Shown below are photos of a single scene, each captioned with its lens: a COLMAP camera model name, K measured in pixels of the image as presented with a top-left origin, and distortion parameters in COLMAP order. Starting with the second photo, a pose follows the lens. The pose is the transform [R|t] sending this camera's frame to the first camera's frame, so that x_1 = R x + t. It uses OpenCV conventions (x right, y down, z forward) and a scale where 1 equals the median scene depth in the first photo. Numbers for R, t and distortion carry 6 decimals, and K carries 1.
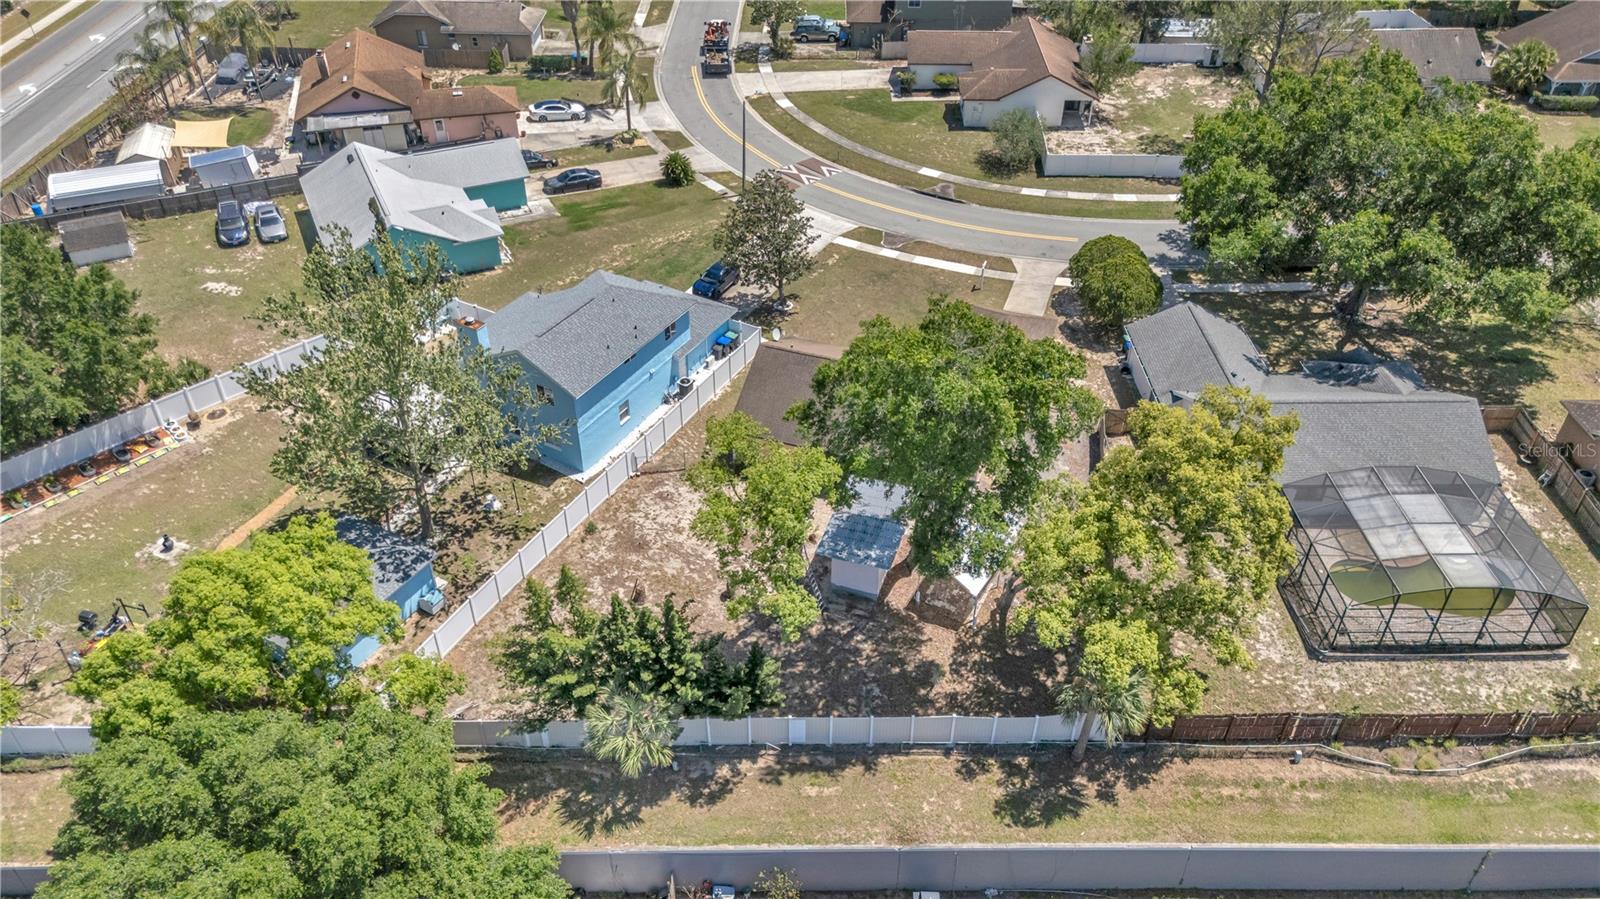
lens RADIAL K [[1202.5, 0, 800.0], [0, 1202.5, 449.5], [0, 0, 1]] dist [0.087575, 0.004567]
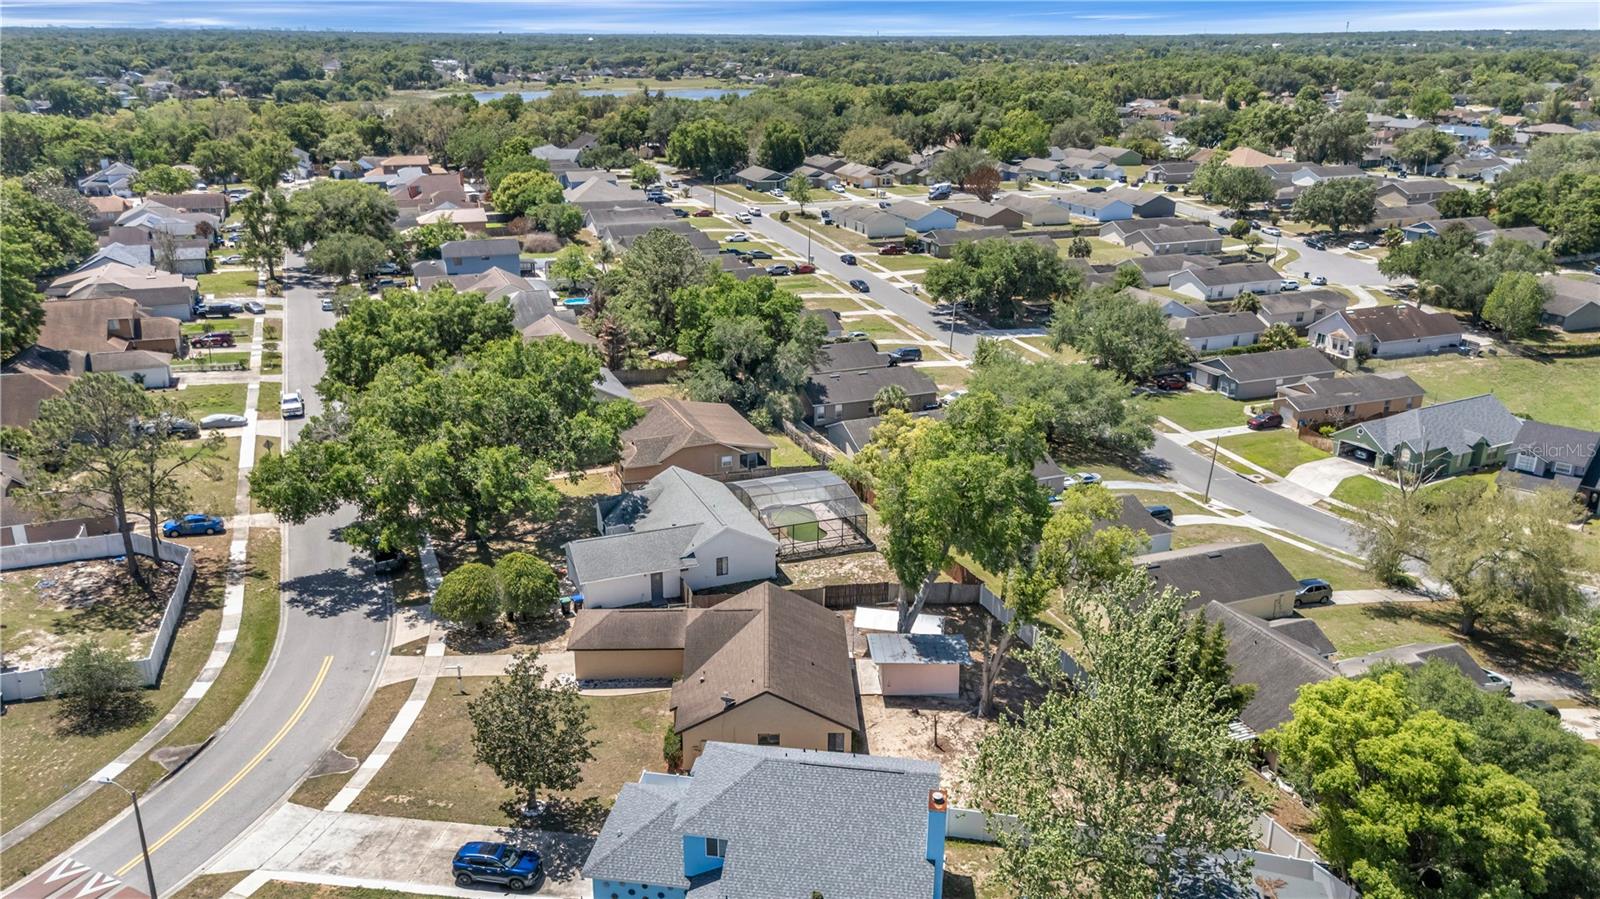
lens RADIAL K [[1202.5, 0, 800.0], [0, 1202.5, 449.5], [0, 0, 1]] dist [0.087575, 0.004567]
pose [[-0.355088, -0.309178, 0.882225, -0.662293], [0.563396, 0.682306, 0.465879, -0.518270], [-0.745987, 0.662471, -0.068089, 0.725882]]
